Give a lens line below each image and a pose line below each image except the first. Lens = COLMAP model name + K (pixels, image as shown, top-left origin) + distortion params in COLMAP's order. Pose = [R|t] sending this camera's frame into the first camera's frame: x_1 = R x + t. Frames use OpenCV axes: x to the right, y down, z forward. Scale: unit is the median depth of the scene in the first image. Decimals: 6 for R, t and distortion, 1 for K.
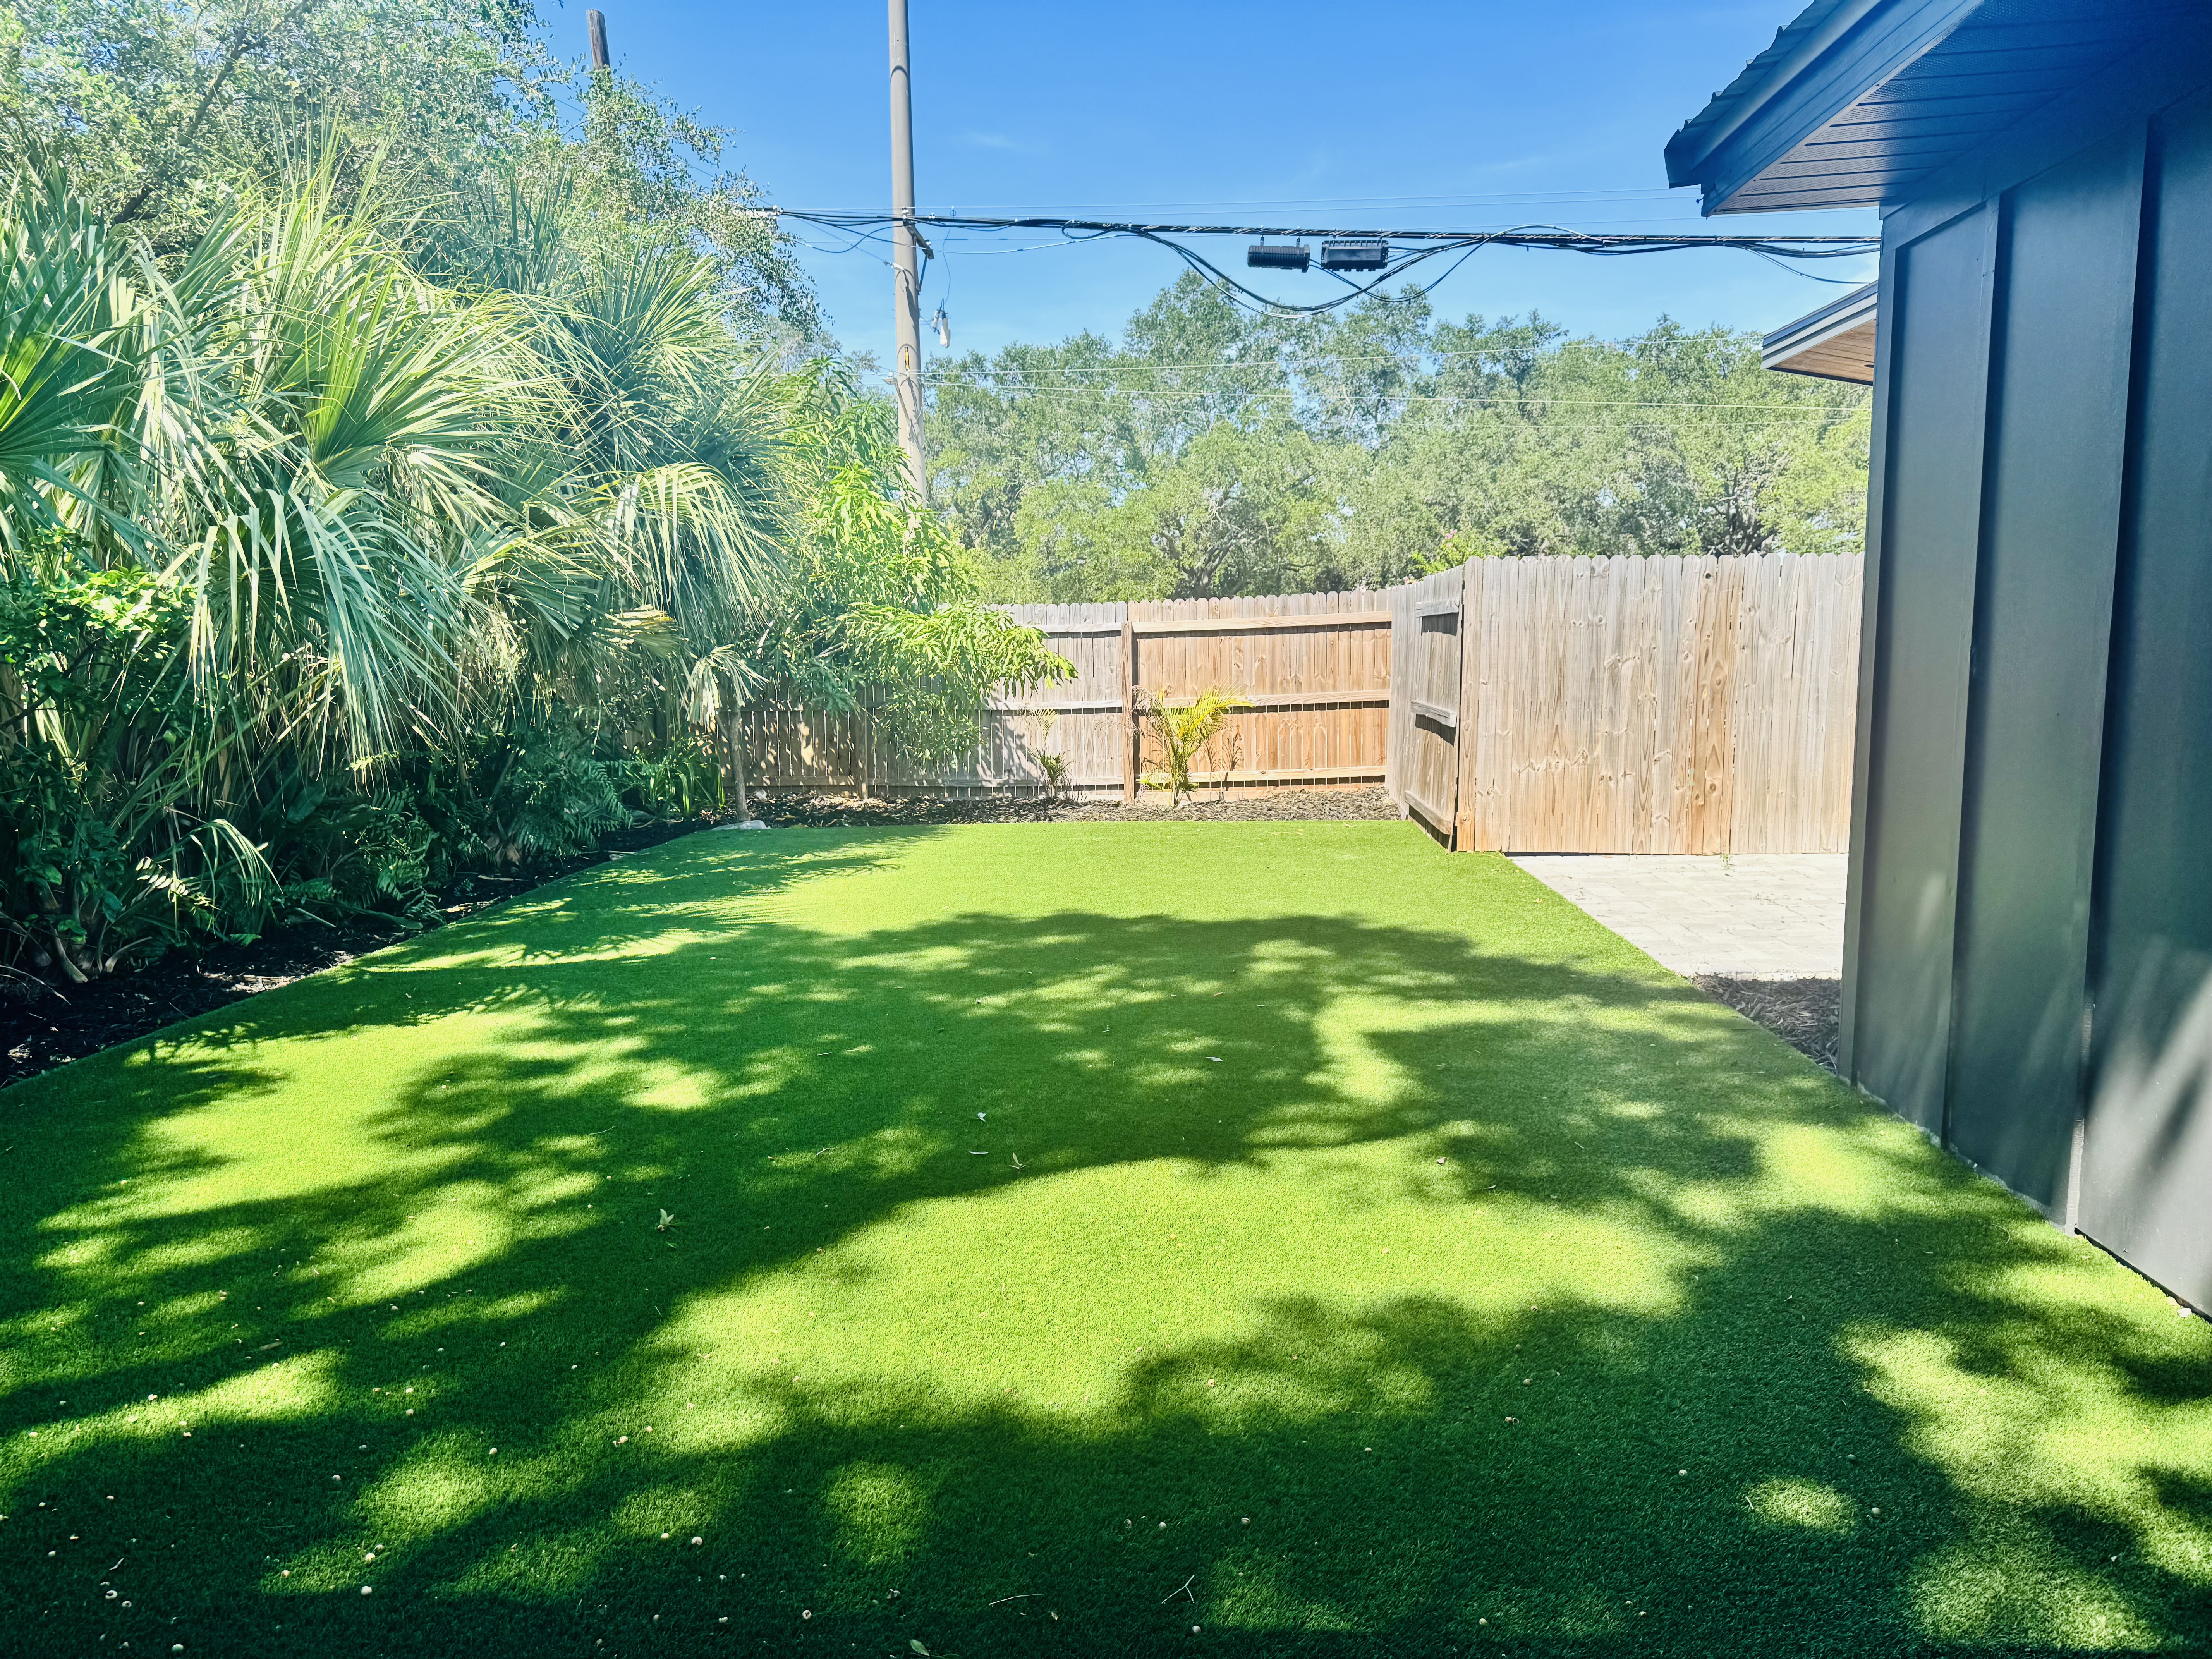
lens RADIAL K [[1613.6, 0, 1106.0], [0, 1613.6, 829.5], [0, 0, 1]] dist [0.103946, -0.117325]
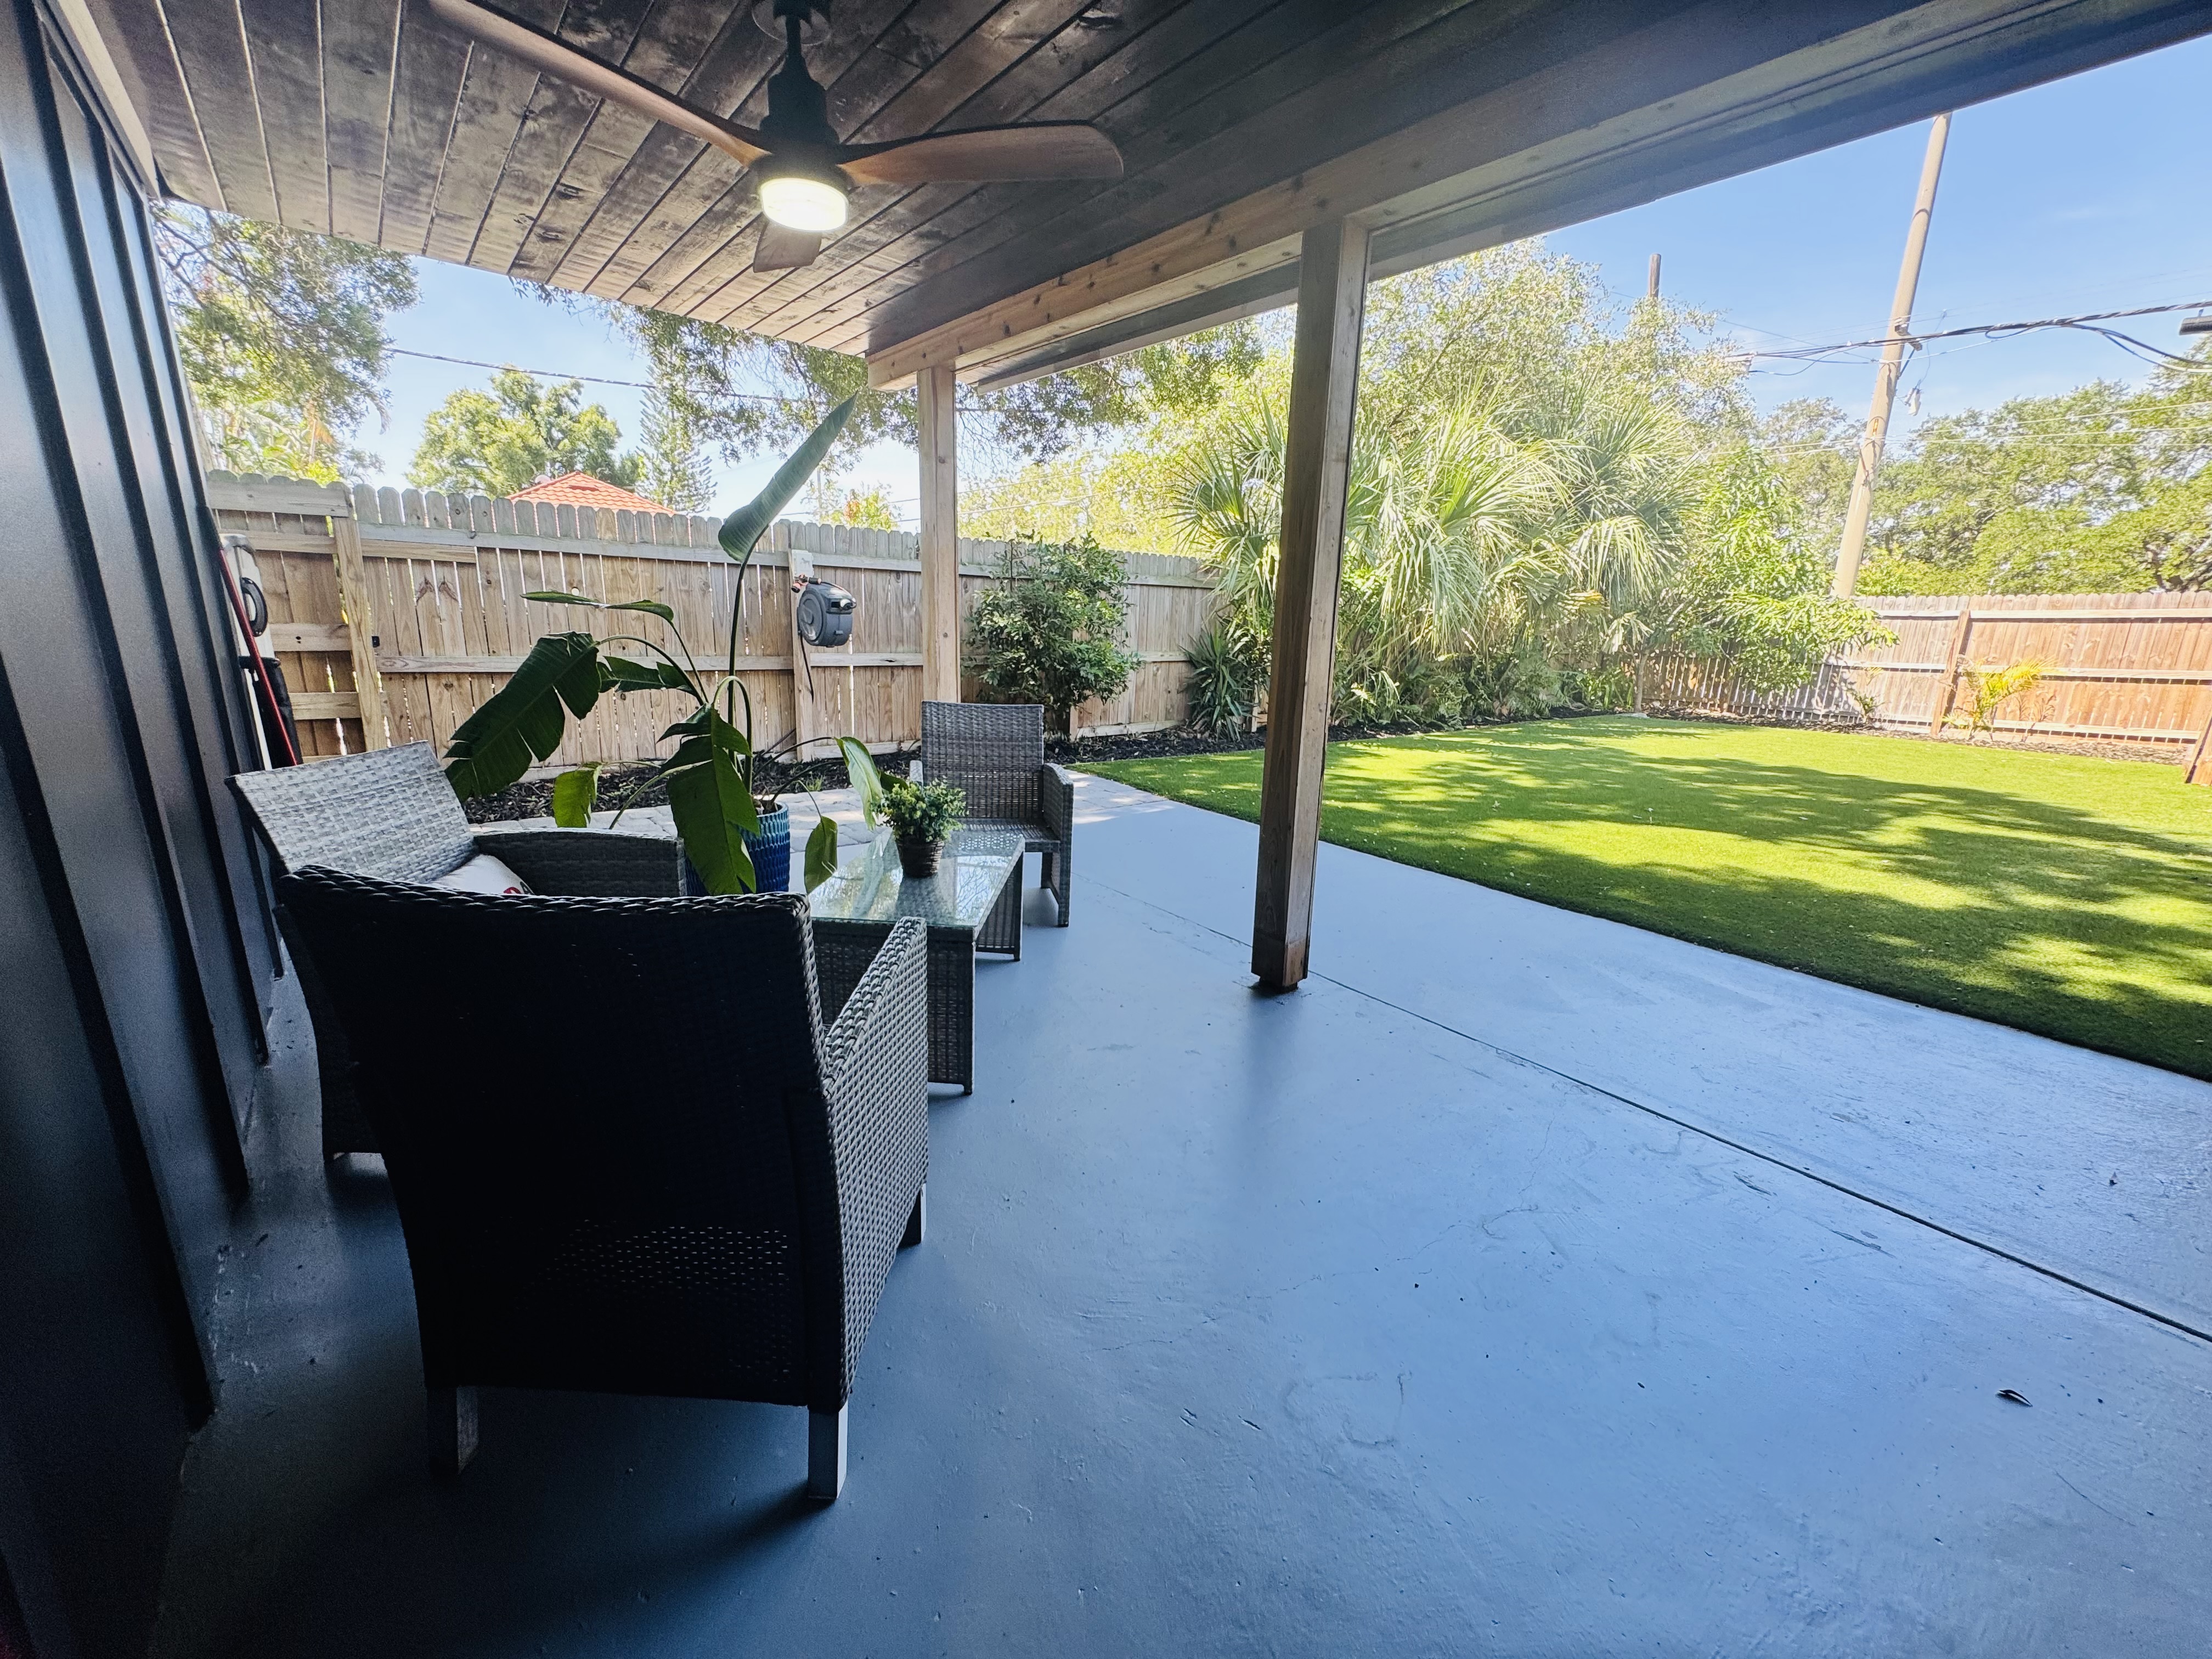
lens RADIAL K [[905.3, 0, 1106.0], [0, 905.3, 829.5], [0, 0, 1]] dist [0.000120, 0.006647]
pose [[0.694229, 0.200749, -0.691192, 0.166920], [-0.122175, 0.979248, 0.161700, 0.054262], [0.709309, -0.027810, 0.704349, -0.274394]]
